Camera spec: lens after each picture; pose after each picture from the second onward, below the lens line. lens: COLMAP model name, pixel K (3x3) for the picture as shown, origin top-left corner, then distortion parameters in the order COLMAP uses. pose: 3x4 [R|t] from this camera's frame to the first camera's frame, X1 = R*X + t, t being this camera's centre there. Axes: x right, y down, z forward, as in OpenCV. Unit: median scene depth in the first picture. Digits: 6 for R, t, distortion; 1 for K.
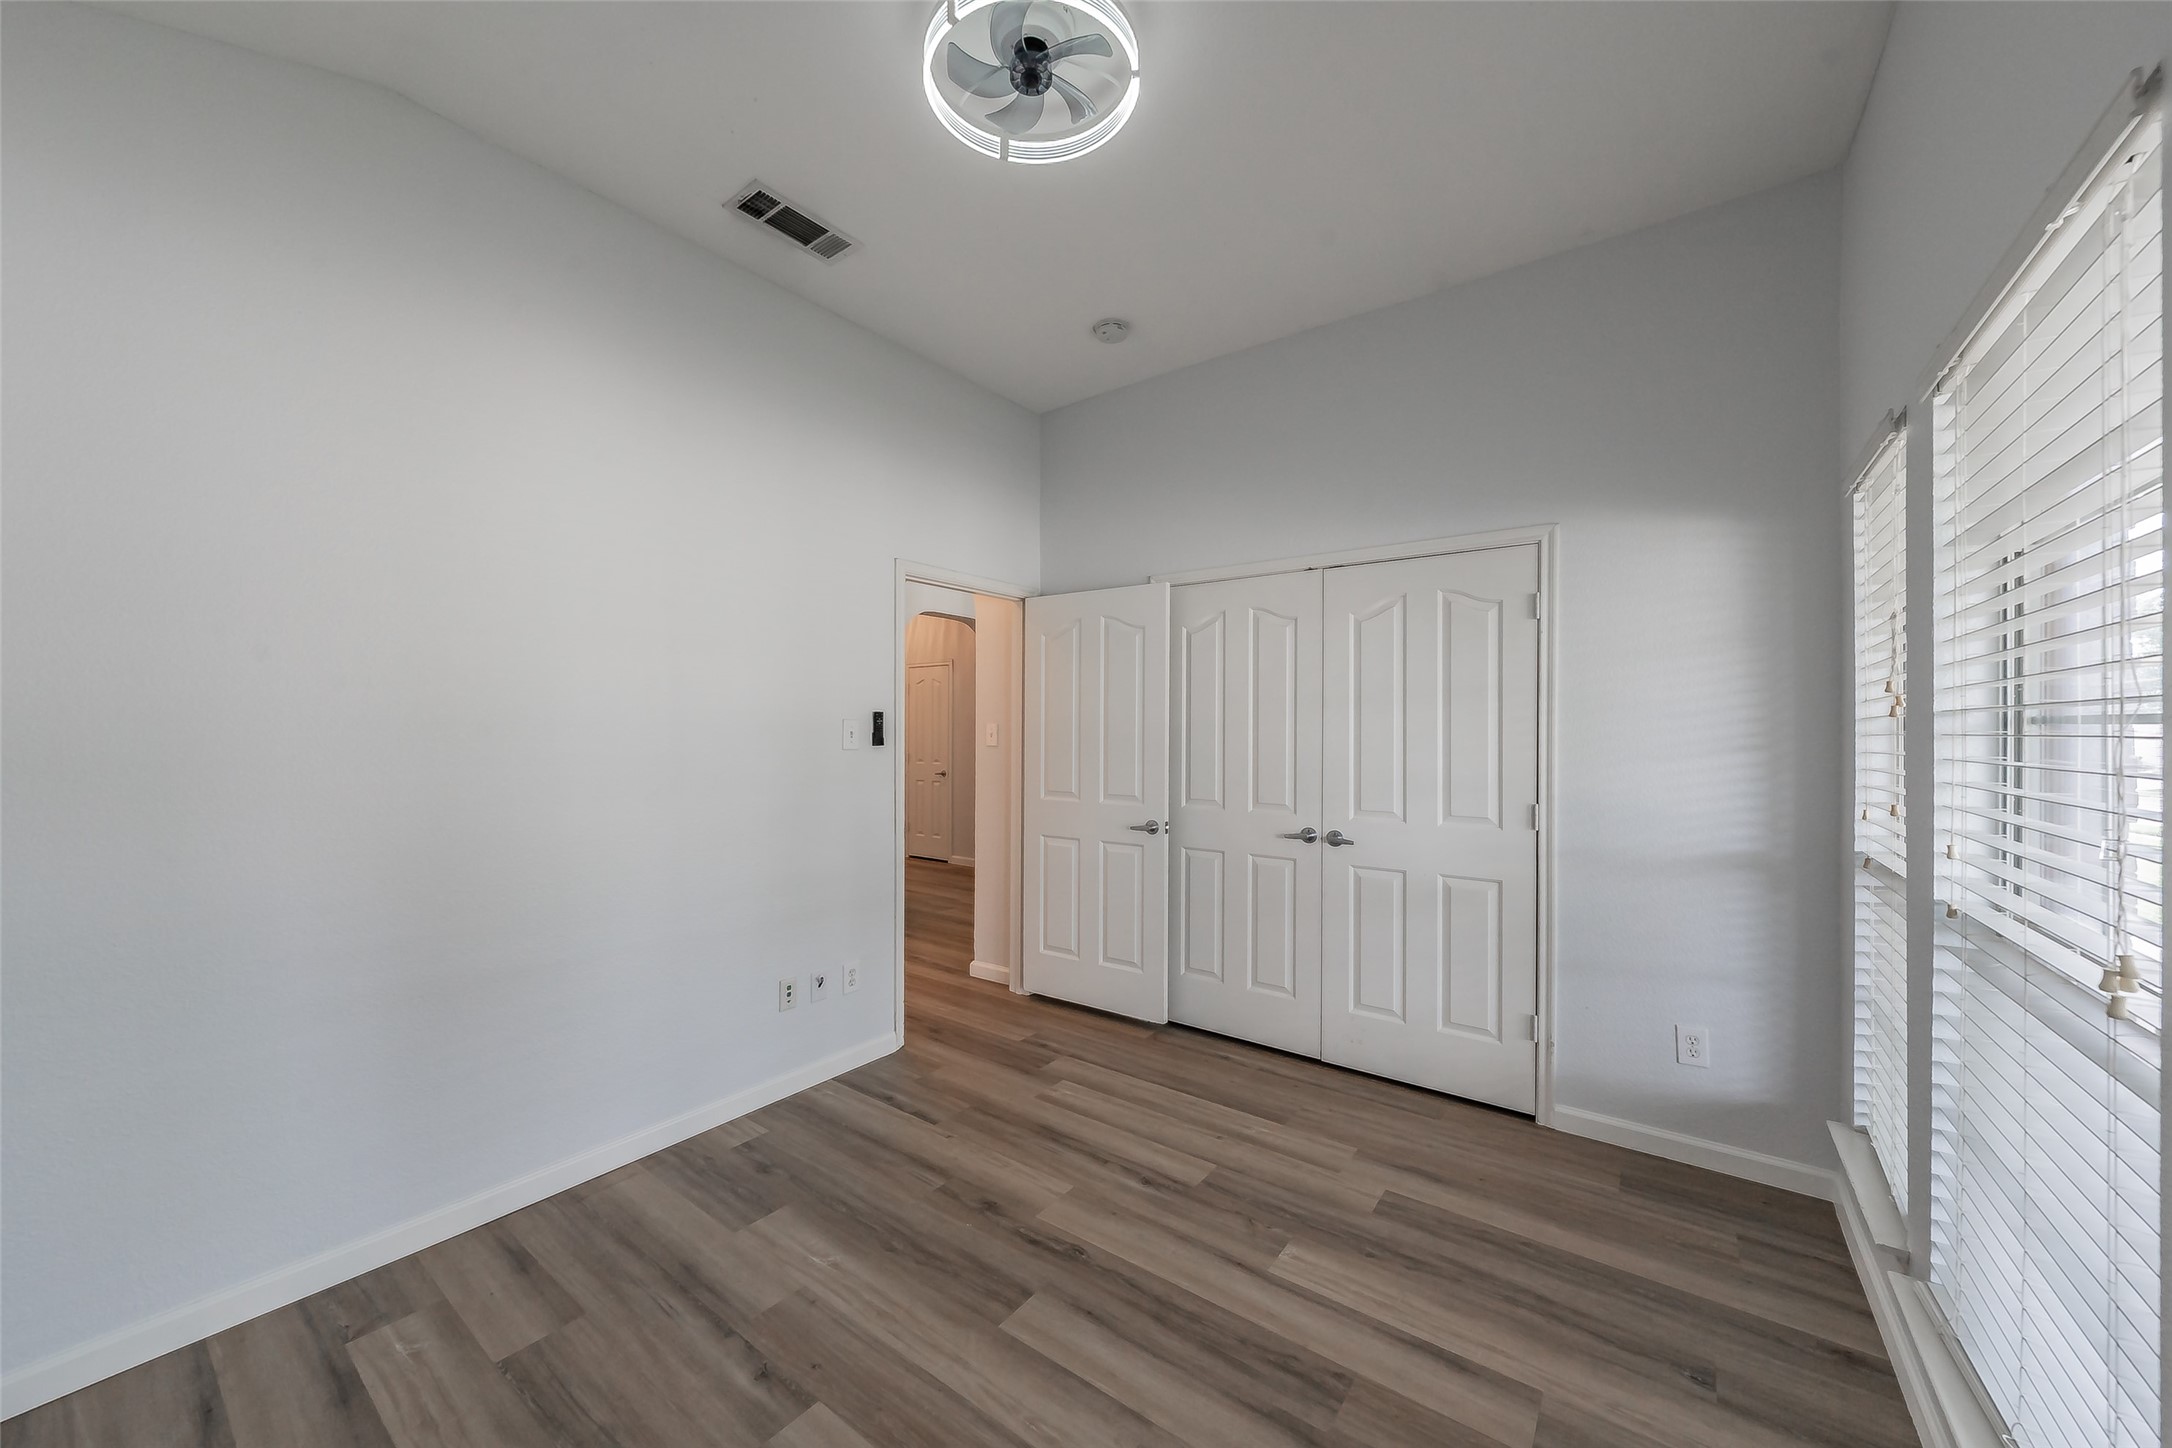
lens RADIAL K [[775.0, 0, 1089.8], [0, 775.0, 720.4], [0, 0, 1]] dist [-0.001702, -0.000125]
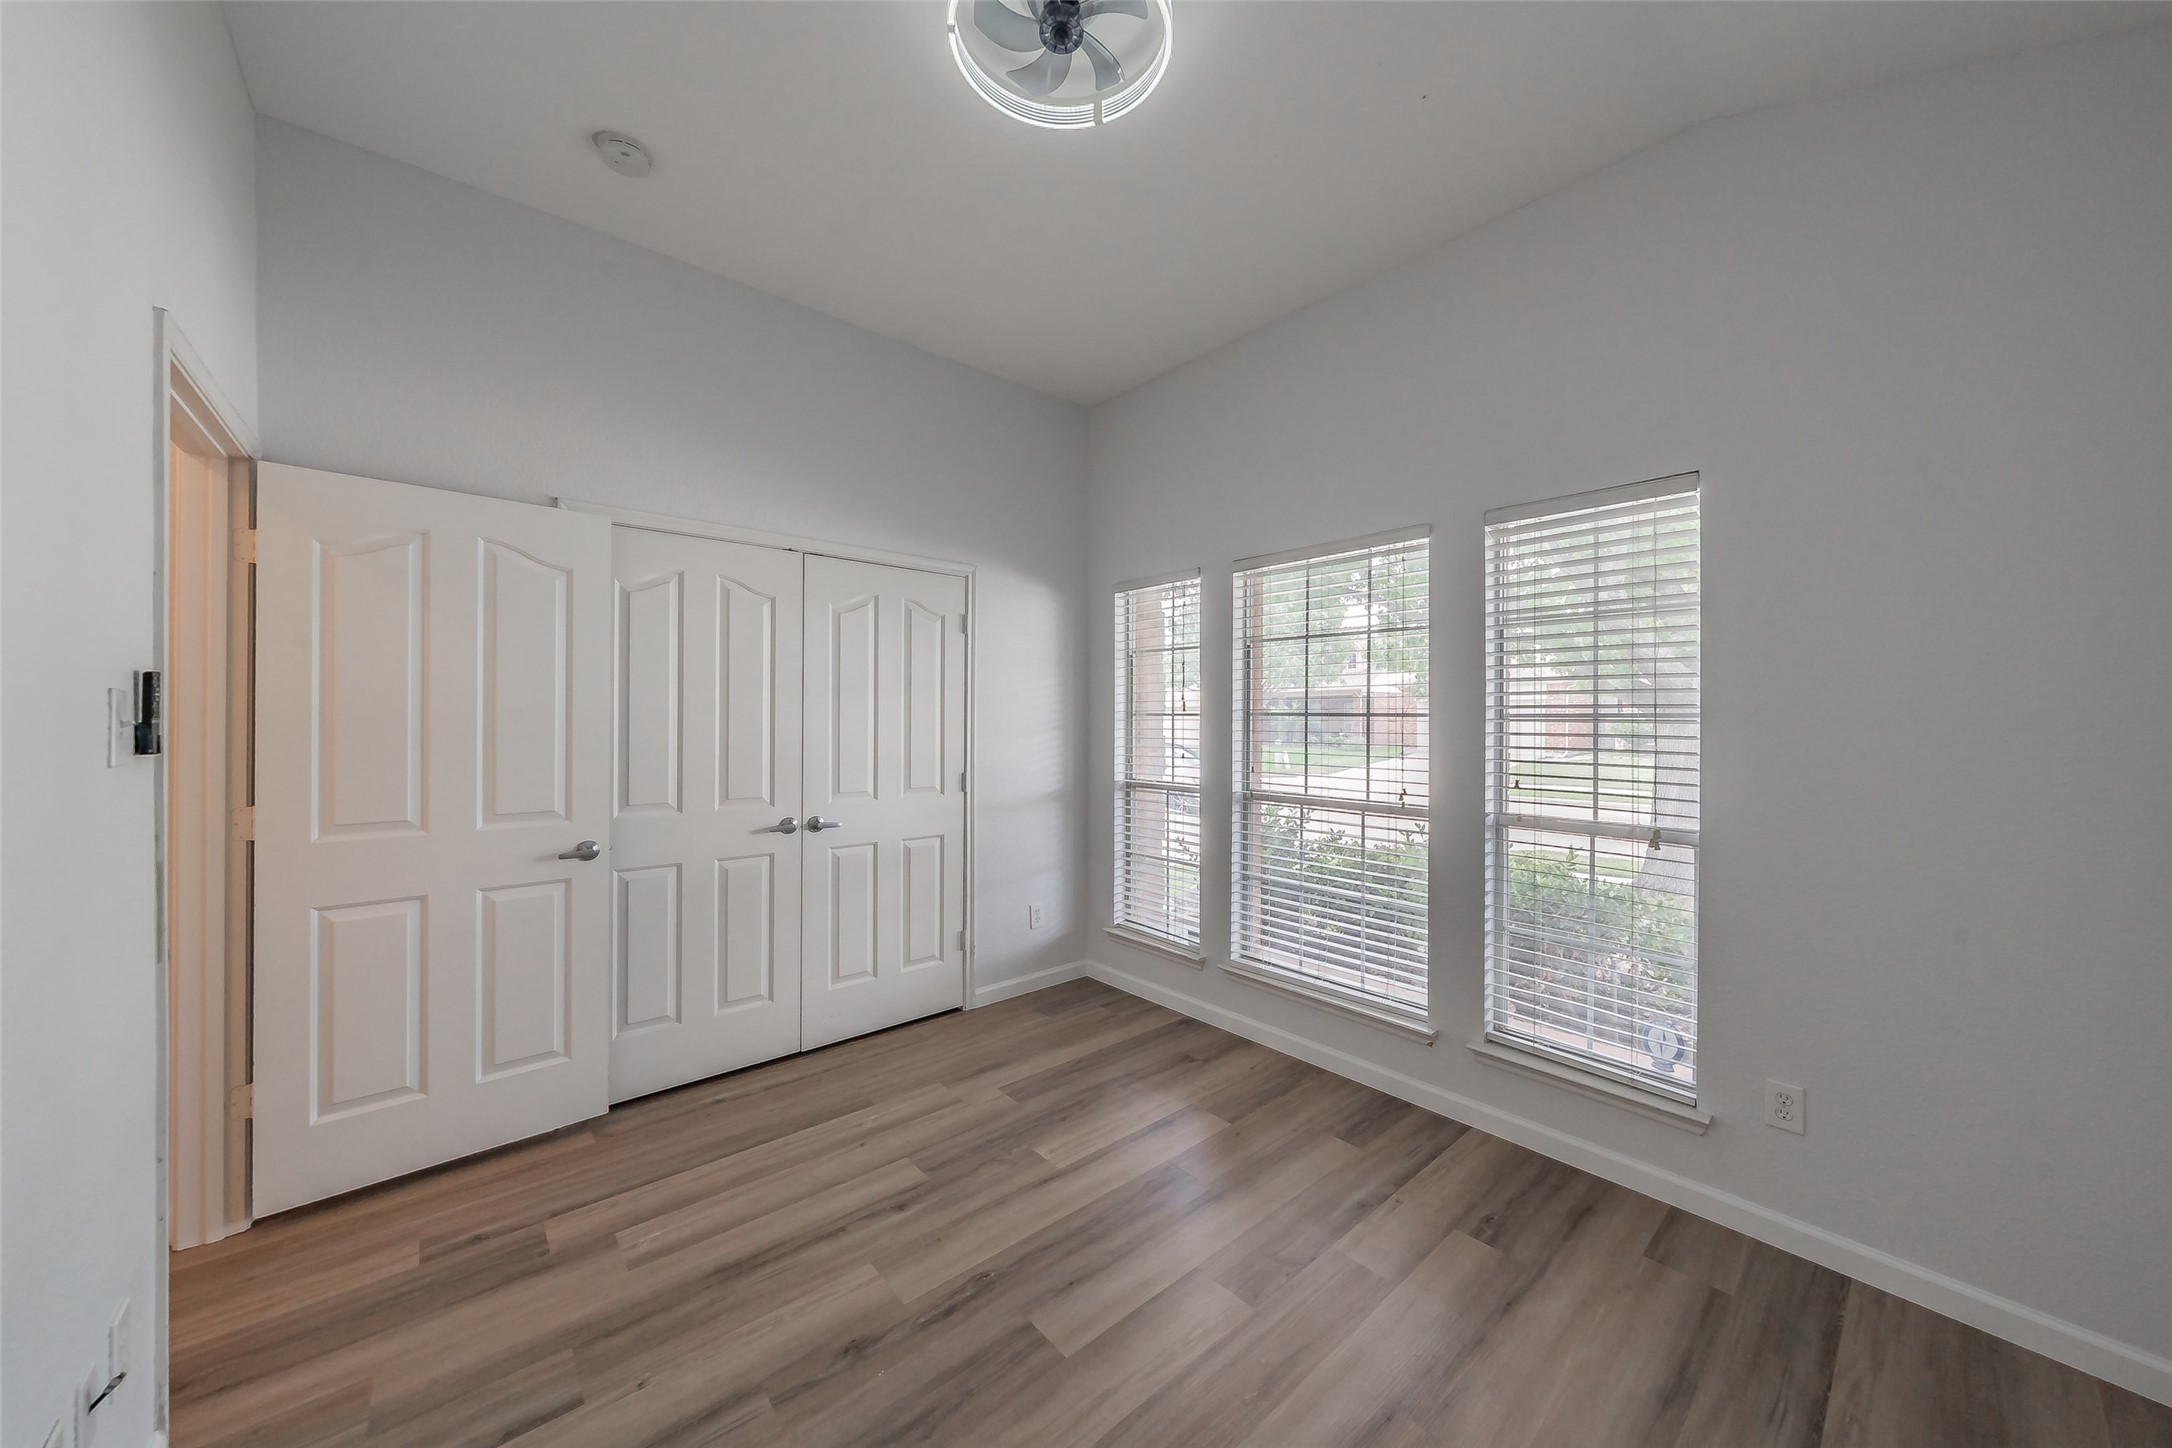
lens RADIAL K [[755.7, 0, 1085.2], [0, 755.7, 709.8], [0, 0, 1]] dist [-0.000658, -0.000195]
pose [[0.226948, 0.008978, 0.973866, -0.644157], [-0.016078, 0.999856, -0.005471, 0.003600], [-0.973774, -0.014416, 0.227059, 0.500111]]
